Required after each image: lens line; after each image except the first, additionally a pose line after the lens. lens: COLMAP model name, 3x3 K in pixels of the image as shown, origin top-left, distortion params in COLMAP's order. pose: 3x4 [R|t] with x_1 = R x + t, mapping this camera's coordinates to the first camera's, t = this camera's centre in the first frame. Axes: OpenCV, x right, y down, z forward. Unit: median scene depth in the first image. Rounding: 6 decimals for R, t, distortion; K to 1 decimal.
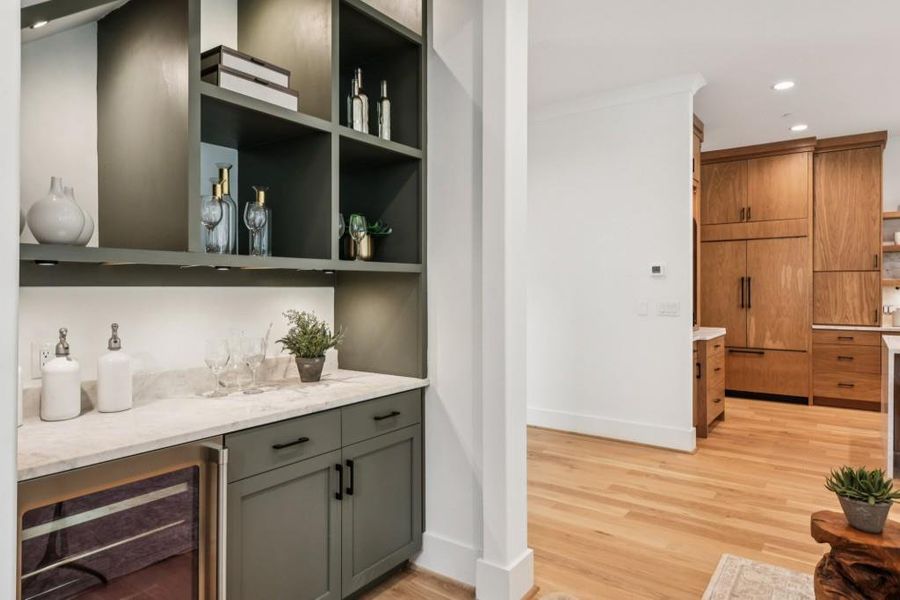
lens RADIAL K [[544.5, 0, 449.2], [0, 544.5, 285.6], [0, 0, 1]] dist [0.007678, 0.001244]
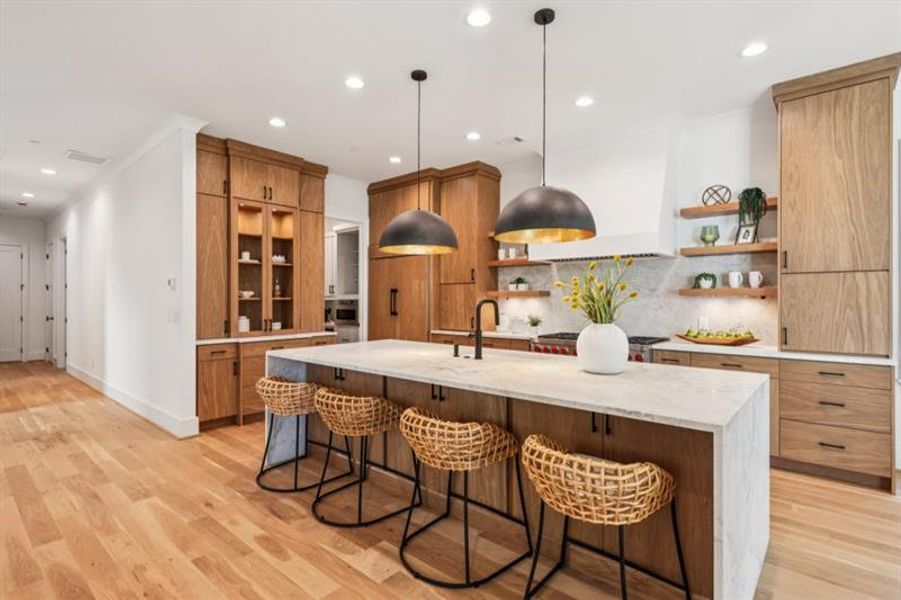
lens RADIAL K [[445.3, 0, 451.2], [0, 445.3, 297.9], [0, 0, 1]] dist [0.004128, 0.000189]
pose [[0.997479, 0.000029, -0.070963, 1.897037], [0.000189, 0.999995, 0.003077, 0.003023], [0.070963, -0.003083, 0.997474, 0.153156]]
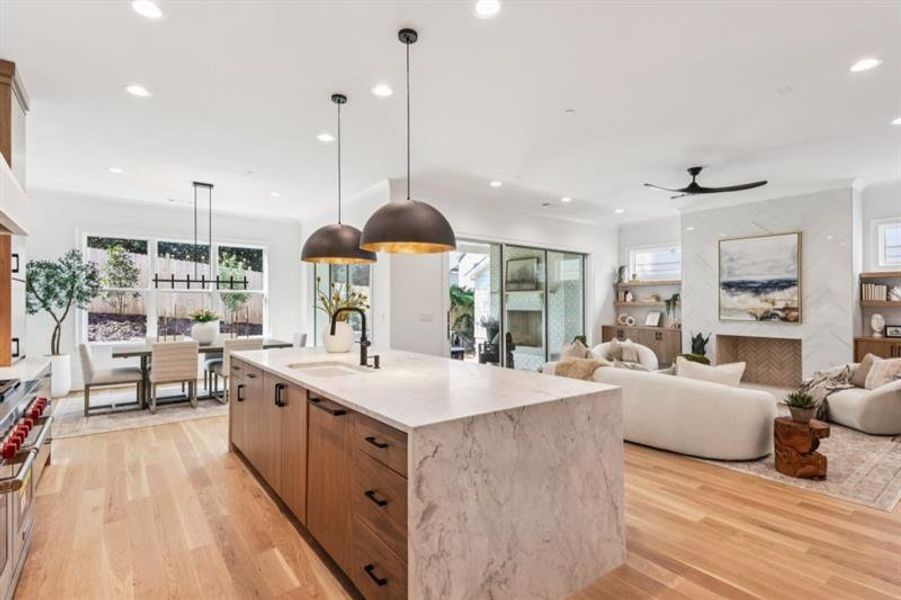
lens RADIAL K [[435.9, 0, 450.1], [0, 435.9, 298.4], [0, 0, 1]] dist [0.040461, -0.023011]
pose [[-0.960258, 0.002341, 0.279105, 1.304255], [-0.002223, 0.999869, -0.016034, 0.004408], [-0.279106, -0.016017, -0.960127, 2.489775]]
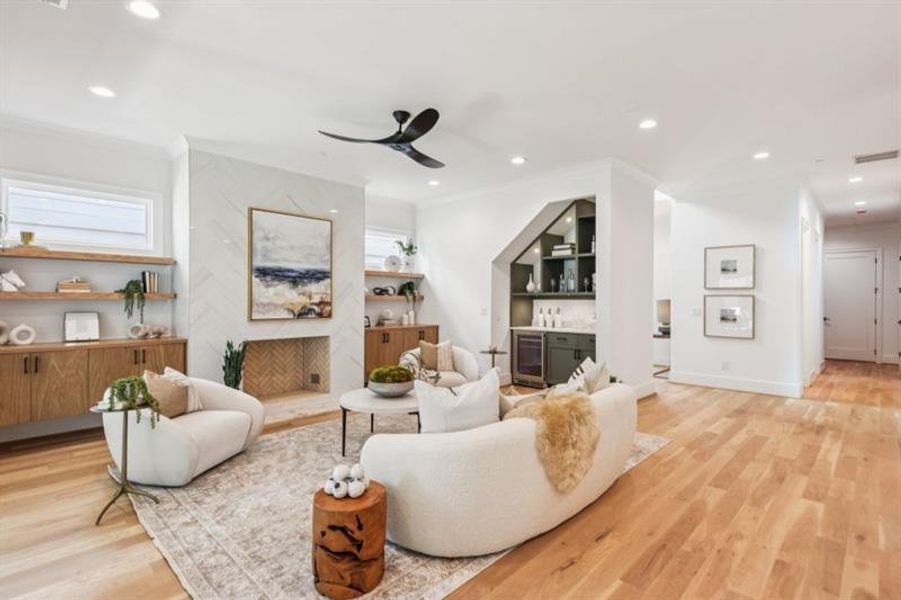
lens RADIAL K [[435.9, 0, 450.1], [0, 435.9, 298.4], [0, 0, 1]] dist [0.040461, -0.023011]
pose [[-0.125404, -0.001296, -0.992105, 2.300706], [0.000073, 0.999999, -0.001316, -0.002551], [0.992106, -0.000237, -0.125403, 0.453367]]
